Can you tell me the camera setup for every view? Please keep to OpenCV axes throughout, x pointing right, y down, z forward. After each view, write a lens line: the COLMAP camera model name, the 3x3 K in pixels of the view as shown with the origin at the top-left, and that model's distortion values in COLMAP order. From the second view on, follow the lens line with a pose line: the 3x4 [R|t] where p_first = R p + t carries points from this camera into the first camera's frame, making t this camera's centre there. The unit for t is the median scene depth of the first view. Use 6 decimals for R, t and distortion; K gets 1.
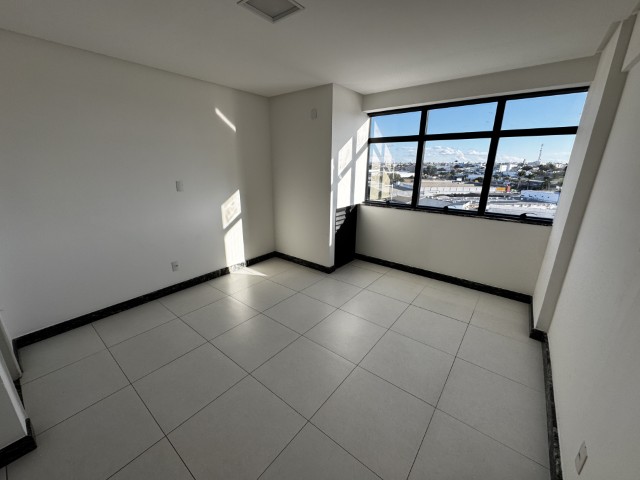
lens RADIAL K [[256.7, 0, 319.5], [0, 256.7, 239.5], [0, 0, 1]] dist [-0.001104, -0.000165]
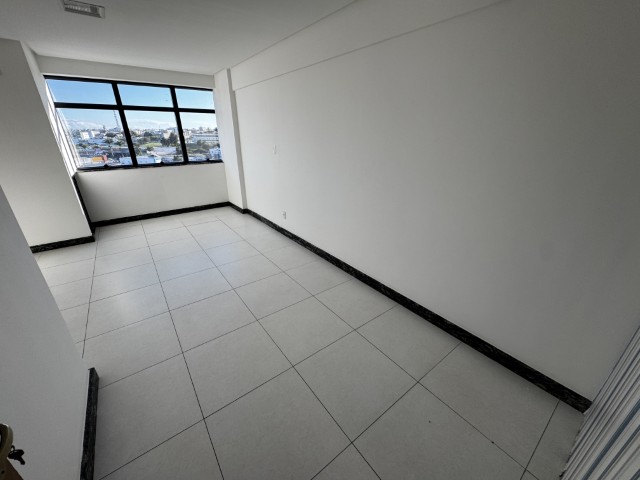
lens RADIAL K [[256.7, 0, 319.5], [0, 256.7, 239.5], [0, 0, 1]] dist [-0.001104, -0.000165]
pose [[0.257303, -0.381066, 0.888023, -0.643327], [0.276425, 0.909587, 0.310226, 0.057249], [-0.925951, 0.165650, 0.339375, -0.180876]]
